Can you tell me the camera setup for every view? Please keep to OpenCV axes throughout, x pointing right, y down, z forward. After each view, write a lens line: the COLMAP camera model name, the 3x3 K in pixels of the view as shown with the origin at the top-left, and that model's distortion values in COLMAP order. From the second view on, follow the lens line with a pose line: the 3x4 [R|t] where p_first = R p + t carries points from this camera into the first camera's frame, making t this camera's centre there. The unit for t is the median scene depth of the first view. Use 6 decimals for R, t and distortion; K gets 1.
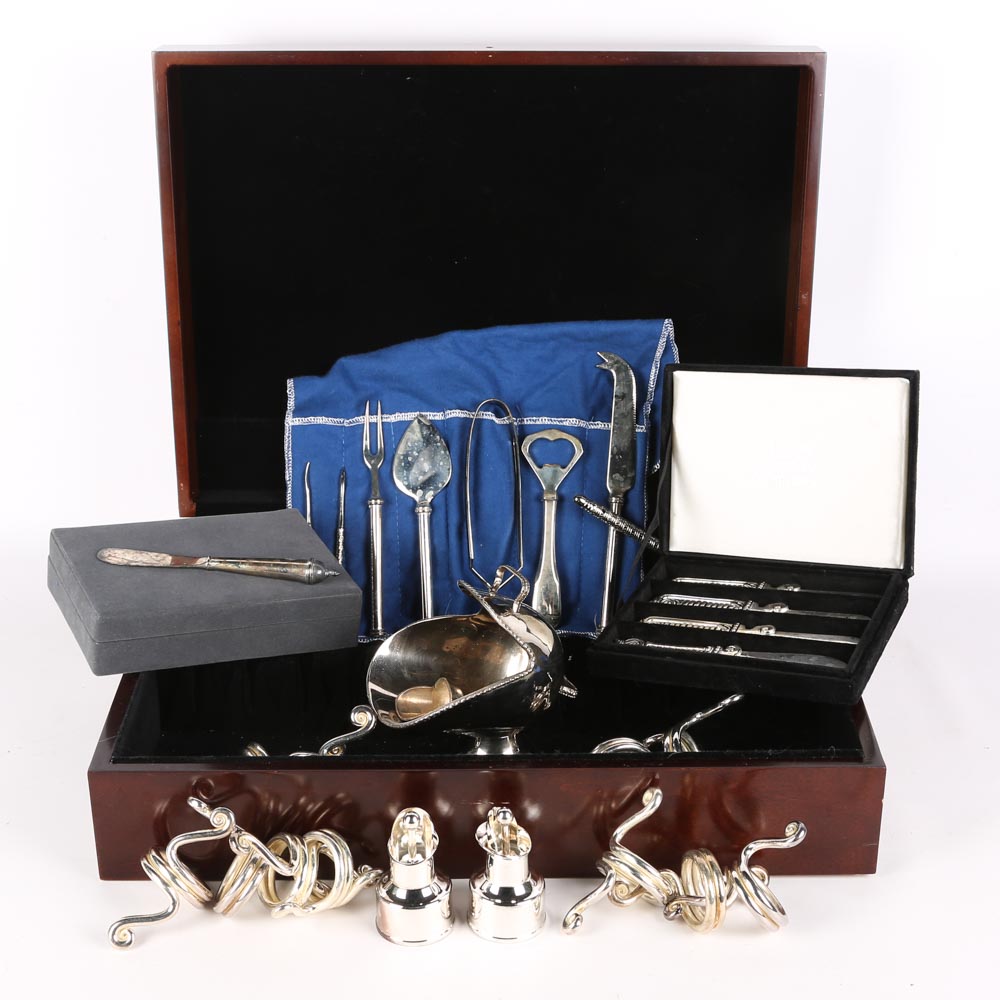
lens RADIAL K [[1762.4, 0, 502.1], [0, 1762.4, 499.5], [0, 0, 1]] dist [-0.041625, -0.128545]
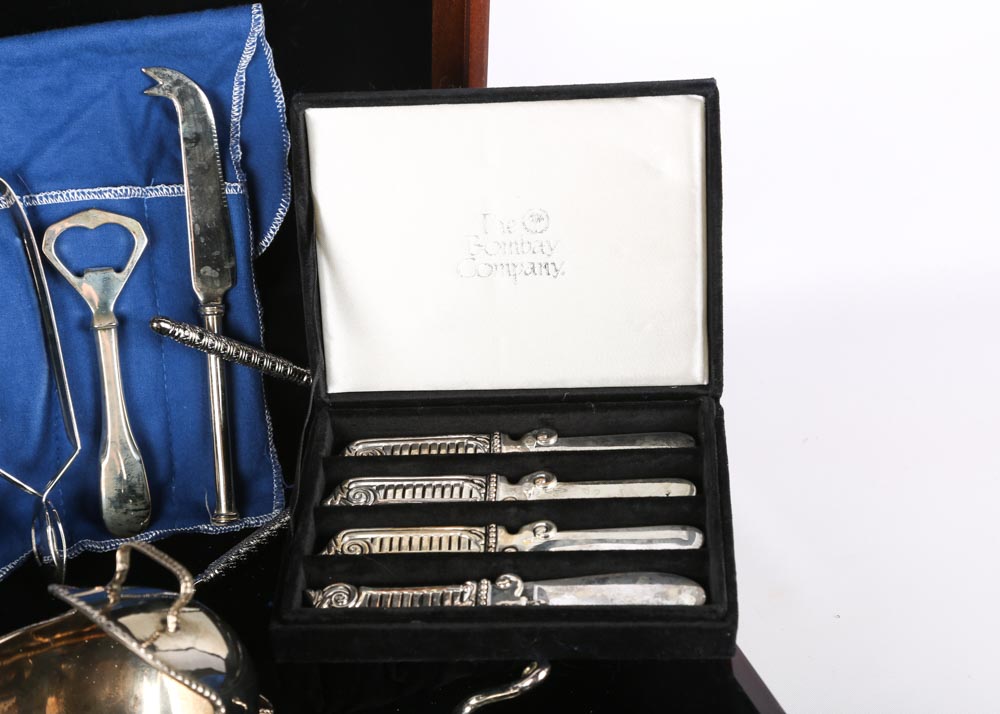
lens RADIAL K [[1878.3, 0, 500.0], [0, 1878.3, 357.0], [0, 0, 1]] dist [0.195023, -0.115805]
pose [[0.923968, -0.168714, 0.343248, -0.072698], [0.102618, 0.973898, 0.202463, -0.107863], [-0.368447, -0.151846, 0.917164, 0.351657]]
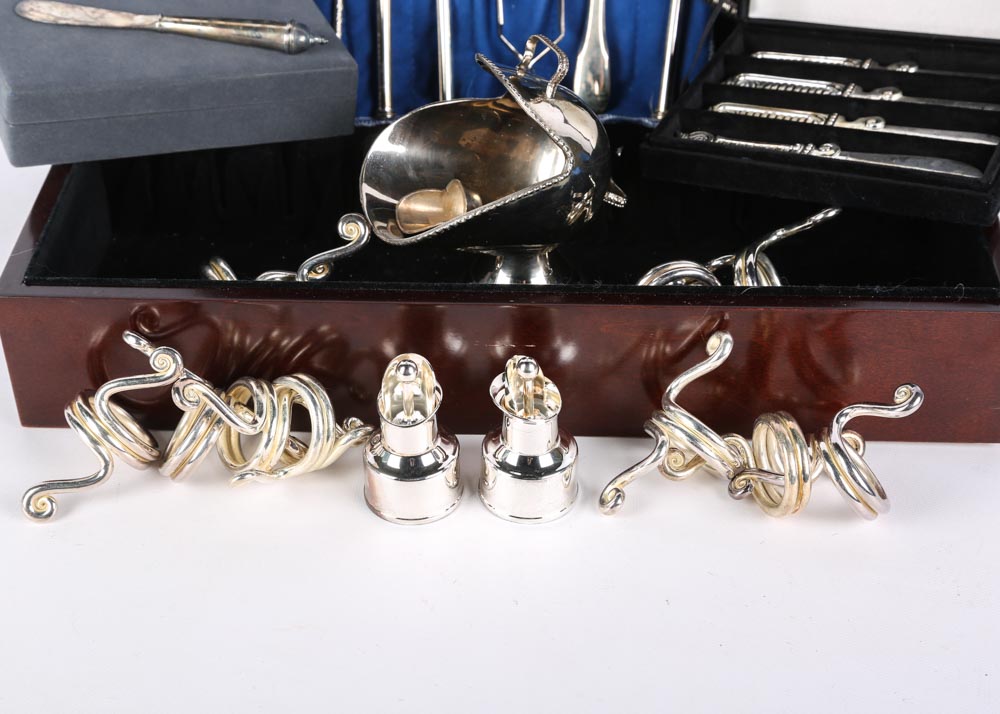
lens RADIAL K [[1649.9, 0, 500.0], [0, 1649.9, 357.0], [0, 0, 1]] dist [0.112067, 0.069089]
pose [[0.999329, 0.022347, -0.029012, 0.007766], [-0.014968, 0.972280, 0.233342, 0.004737], [0.033423, -0.232751, 0.971962, 0.223112]]
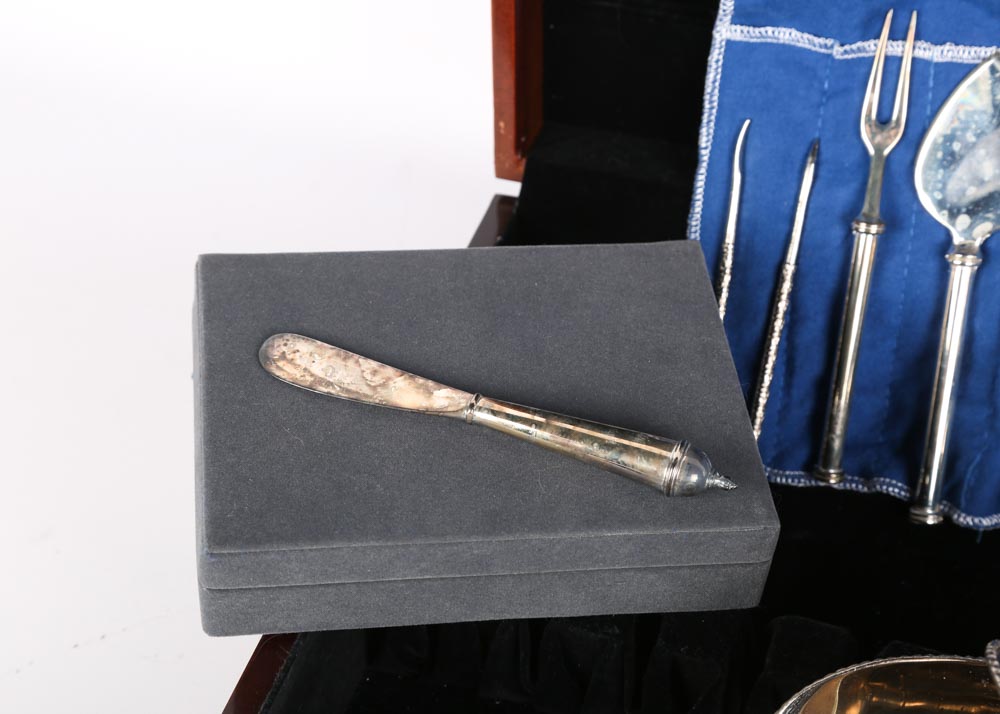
lens RADIAL K [[1829.2, 0, 518.3], [0, 1829.2, 358.2], [0, 0, 1]] dist [0.155239, -0.056675]
pose [[0.949030, 0.195290, -0.247396, -0.029940], [-0.097819, 0.928652, 0.357822, -0.139464], [0.299624, -0.315384, 0.900421, 0.494739]]
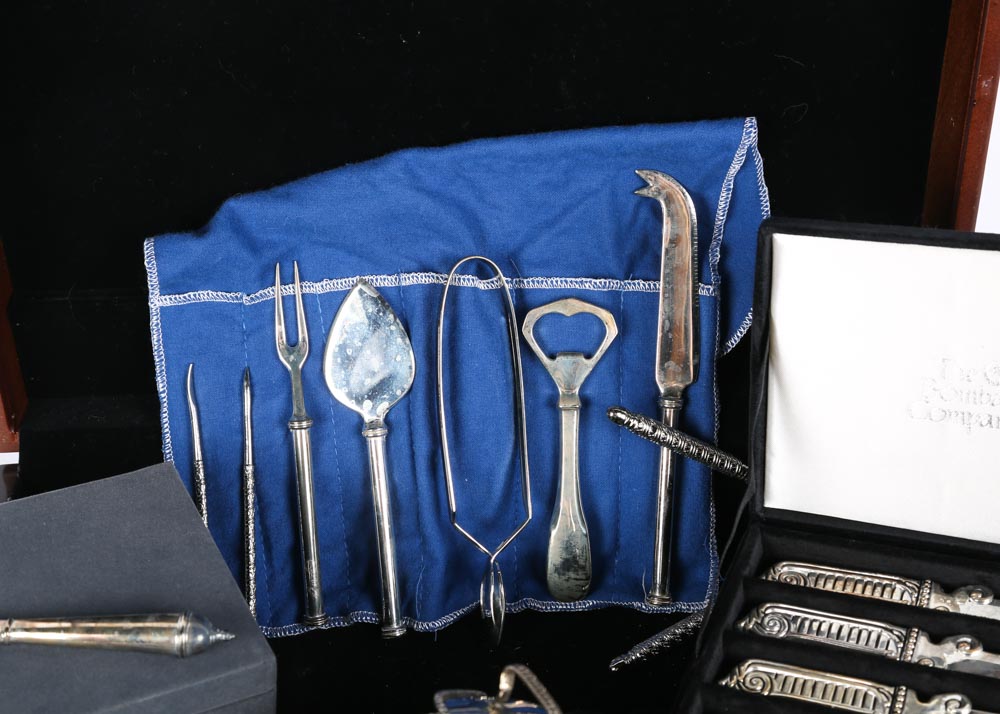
lens RADIAL K [[1558.0, 0, 506.5], [0, 1558.0, 361.9], [0, 0, 1]] dist [0.091198, 0.002200]
pose [[0.998840, -0.045129, 0.016768, -0.004709], [0.040552, 0.976384, 0.212203, -0.139134], [-0.025948, -0.211277, 0.977082, 0.444367]]
